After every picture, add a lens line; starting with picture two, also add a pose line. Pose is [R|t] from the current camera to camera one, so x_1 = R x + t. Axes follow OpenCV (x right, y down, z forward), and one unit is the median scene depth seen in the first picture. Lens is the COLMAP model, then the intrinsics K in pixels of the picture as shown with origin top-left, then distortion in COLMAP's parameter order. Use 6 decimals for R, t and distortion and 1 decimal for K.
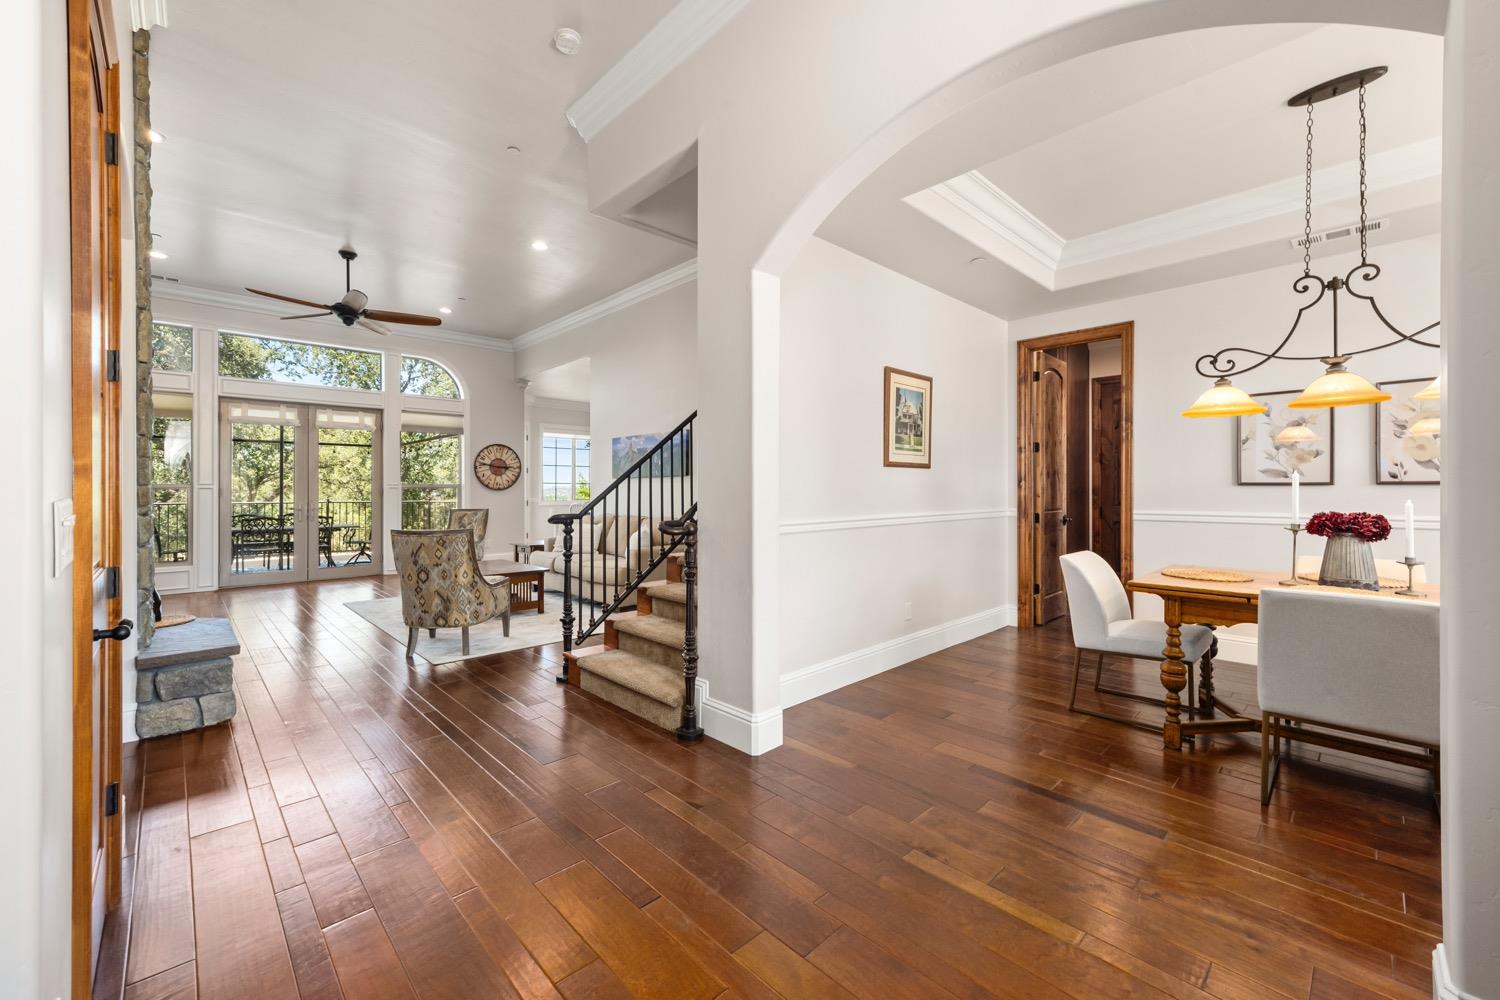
lens RADIAL K [[605.2, 0, 747.1], [0, 605.2, 493.3], [0, 0, 1]] dist [0.001940, 0.000026]
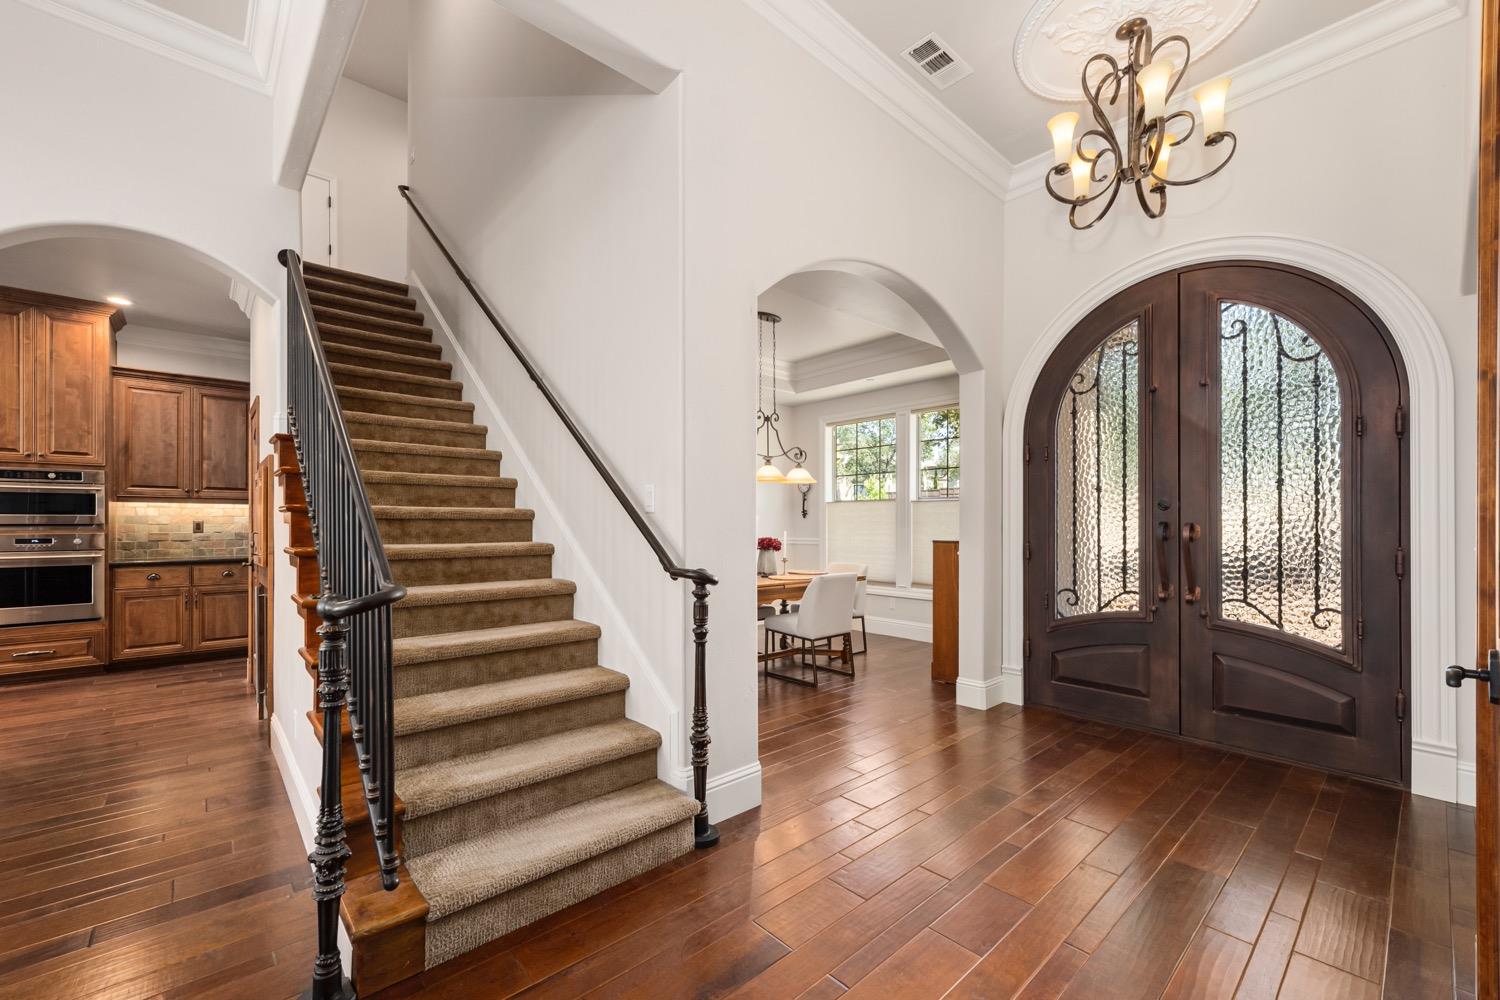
lens RADIAL K [[605.2, 0, 737.7], [0, 605.2, 523.2], [0, 0, 1]] dist [0.001940, 0.000026]
pose [[0.049734, 0.003990, 0.998755, -0.946344], [0.007595, 0.999962, -0.004373, -0.006054], [-0.998734, 0.007803, 0.049702, 0.995241]]
